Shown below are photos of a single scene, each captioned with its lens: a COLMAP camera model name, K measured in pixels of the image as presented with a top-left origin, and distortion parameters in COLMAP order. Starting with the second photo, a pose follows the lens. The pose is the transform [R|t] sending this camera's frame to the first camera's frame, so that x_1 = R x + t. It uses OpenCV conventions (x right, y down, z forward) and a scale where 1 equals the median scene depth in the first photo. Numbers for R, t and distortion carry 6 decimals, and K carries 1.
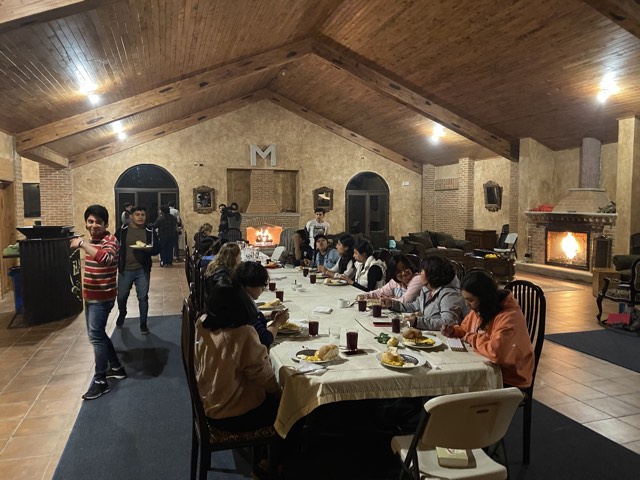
lens RADIAL K [[490.9, 0, 320.0], [0, 490.9, 240.0], [0, 0, 1]] dist [0.059645, -0.083063]
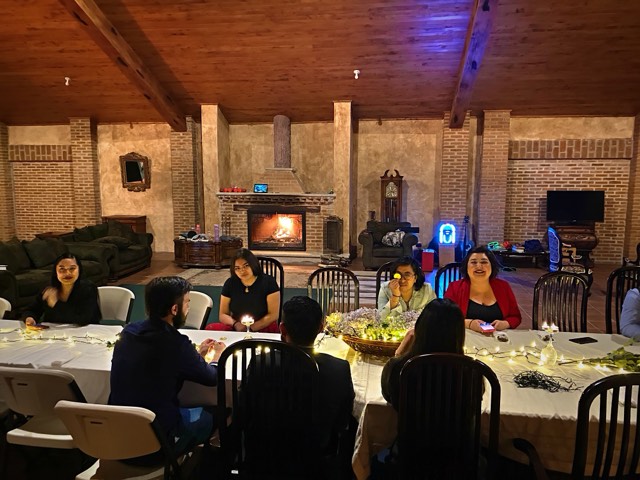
lens RADIAL K [[490.9, 0, 320.0], [0, 490.9, 240.0], [0, 0, 1]] dist [0.059645, -0.083063]
pose [[0.445714, -0.112647, 0.888060, -0.273456], [0.060488, 0.993573, 0.095672, -0.046562], [-0.893129, 0.011075, 0.449663, 0.453610]]
